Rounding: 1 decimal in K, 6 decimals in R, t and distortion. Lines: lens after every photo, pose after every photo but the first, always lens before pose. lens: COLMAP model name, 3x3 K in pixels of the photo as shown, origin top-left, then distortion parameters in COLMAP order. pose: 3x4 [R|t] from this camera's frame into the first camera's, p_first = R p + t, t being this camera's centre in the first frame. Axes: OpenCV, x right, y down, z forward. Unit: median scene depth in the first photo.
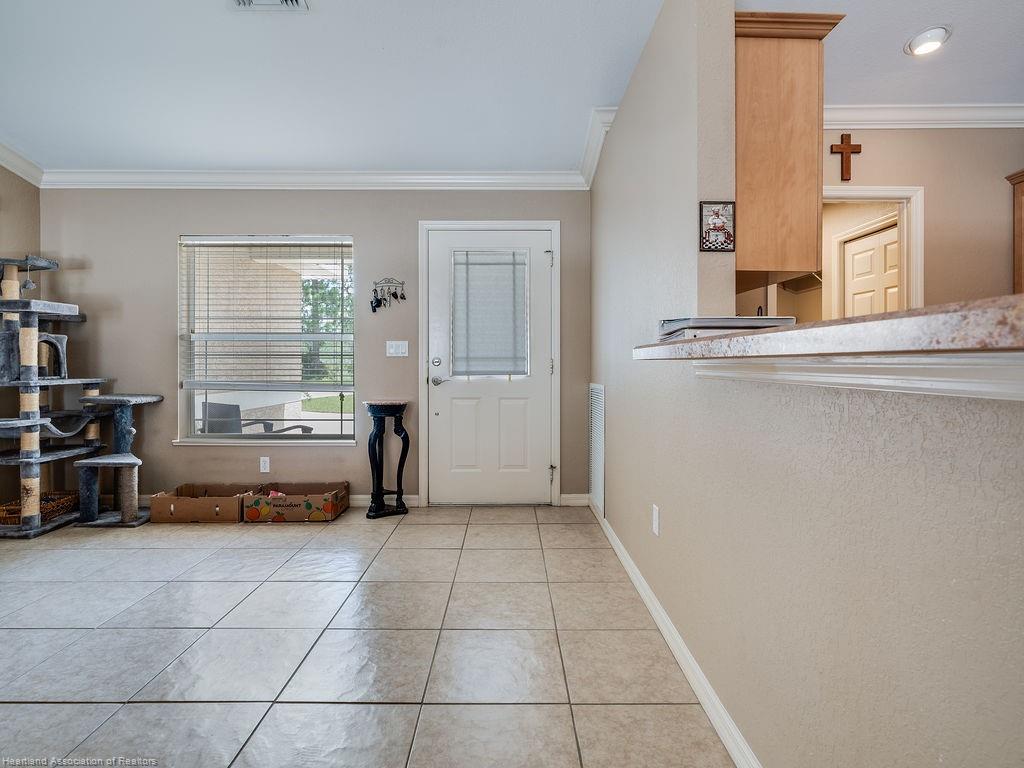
lens RADIAL K [[534.1, 0, 491.3], [0, 534.1, 366.2], [0, 0, 1]] dist [-0.011784, 0.001352]
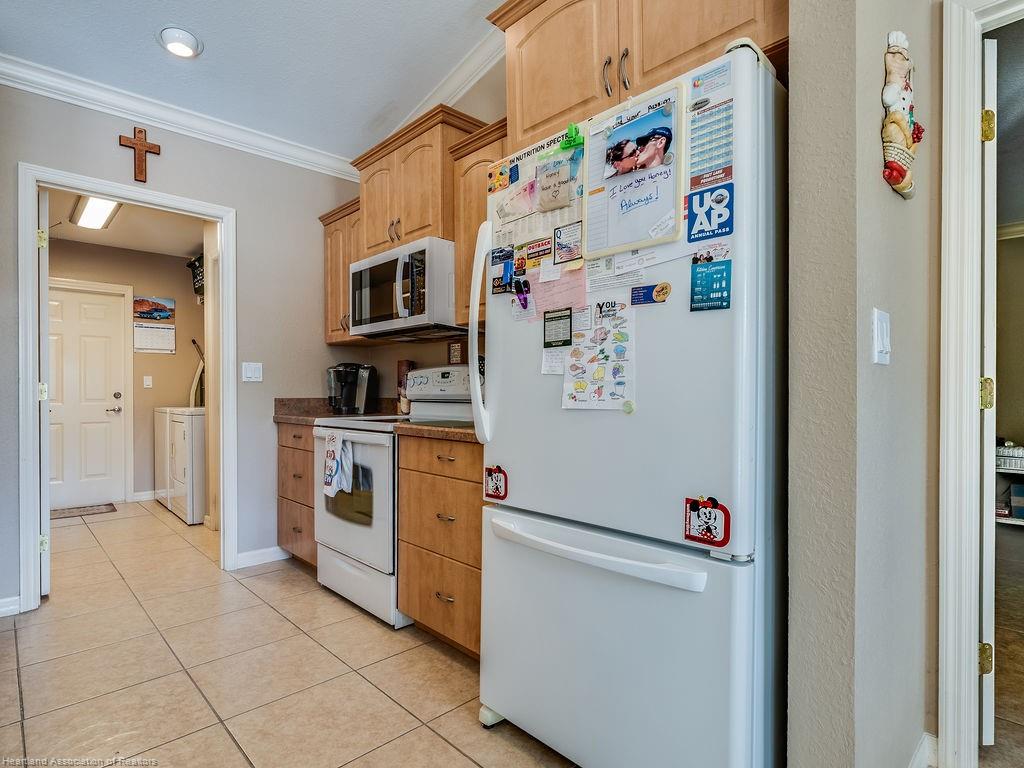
lens RADIAL K [[534.1, 0, 524.0], [0, 534.1, 393.5], [0, 0, 1]] dist [-0.011784, 0.001352]
pose [[0.714290, -0.007422, 0.699811, 0.605465], [0.002791, 0.999966, 0.007756, -0.005738], [-0.699845, -0.003587, 0.714286, -0.085418]]
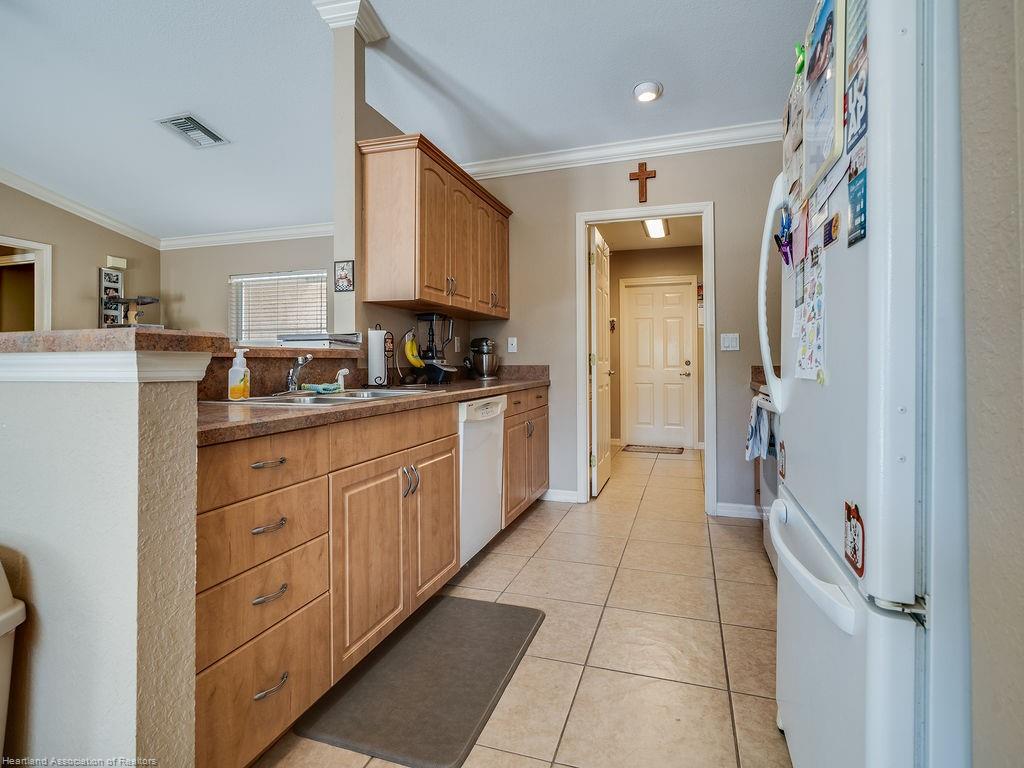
lens RADIAL K [[534.1, 0, 522.4], [0, 534.1, 352.8], [0, 0, 1]] dist [-0.011784, 0.001352]
pose [[0.950936, -0.010106, -0.309223, 0.929019], [0.005795, 0.999873, -0.014854, -0.002438], [0.309334, 0.012334, 0.950873, -0.235167]]
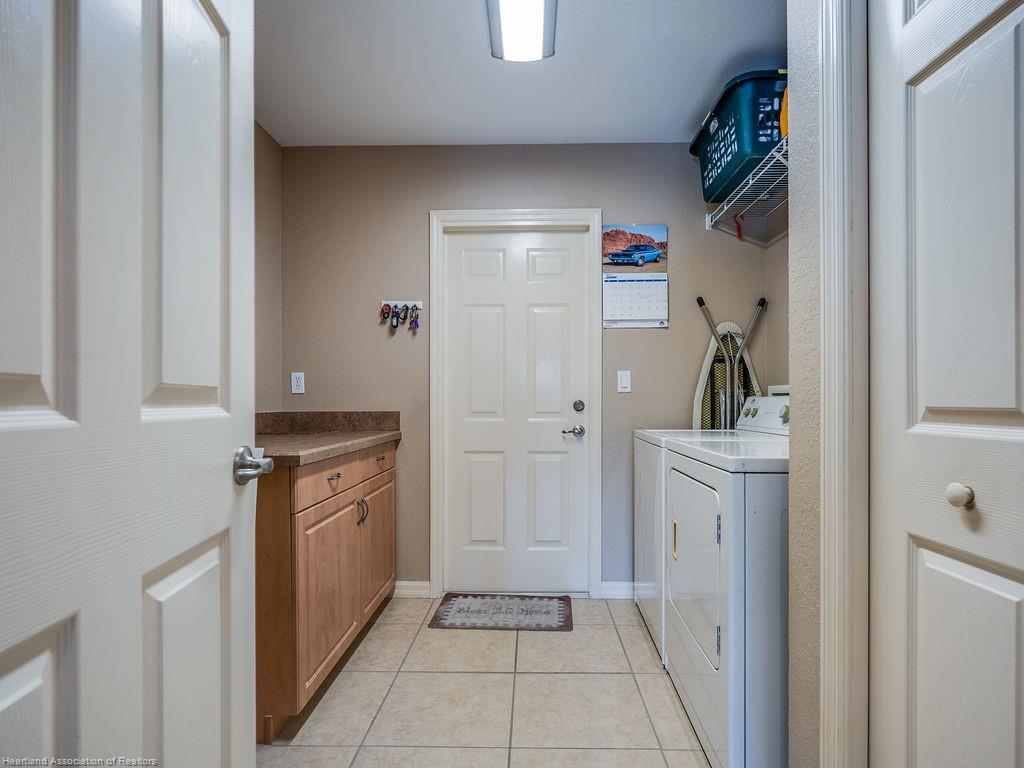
lens RADIAL K [[534.1, 0, 511.6], [0, 534.1, 387.9], [0, 0, 1]] dist [-0.011784, 0.001352]
pose [[0.999055, -0.000445, -0.043450, 0.805175], [-0.000125, 0.999914, -0.013128, -0.010615], [0.043452, 0.013121, 0.998969, 1.193037]]
